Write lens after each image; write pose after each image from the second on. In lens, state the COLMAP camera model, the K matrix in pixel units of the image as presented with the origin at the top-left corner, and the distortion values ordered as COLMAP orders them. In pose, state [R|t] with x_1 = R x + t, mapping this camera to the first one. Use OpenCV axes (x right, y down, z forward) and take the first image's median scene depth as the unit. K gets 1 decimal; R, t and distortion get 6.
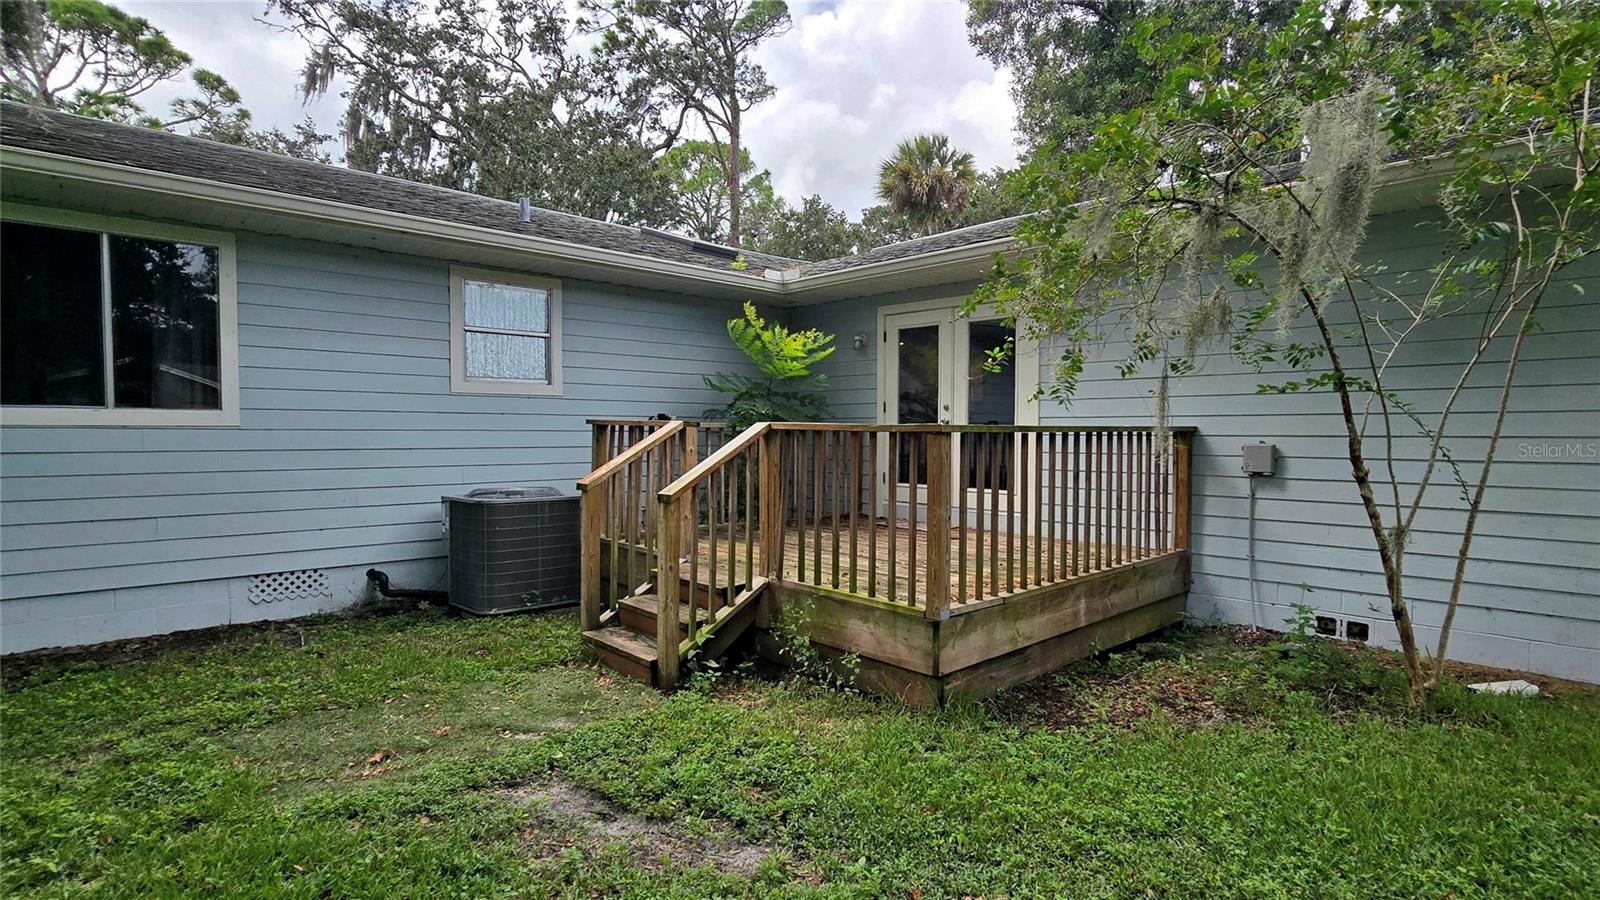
lens RADIAL K [[801.5, 0, 953.8], [0, 801.5, 459.8], [0, 0, 1]] dist [-0.013976, 0.000547]
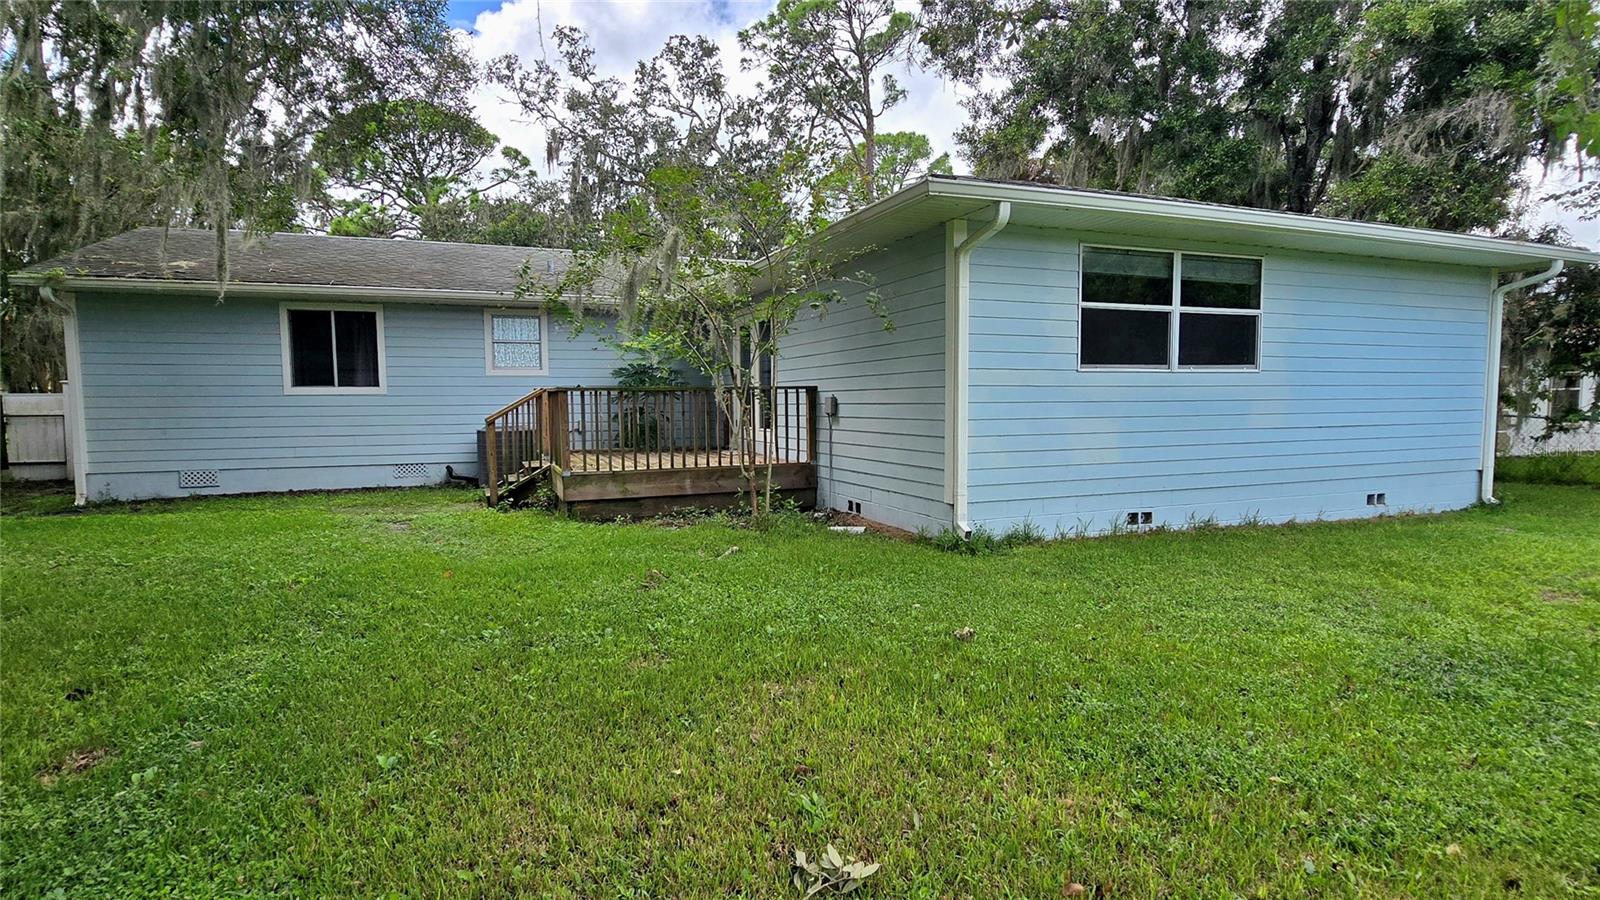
lens RADIAL K [[814.2, 0, 860.8], [0, 814.2, 456.5], [0, 0, 1]] dist [-0.000410, 0.000143]
pose [[0.917842, 0.013688, -0.396709, 0.952009], [-0.001016, 0.999483, 0.032136, 0.044130], [0.396944, -0.029093, 0.917382, -0.429041]]
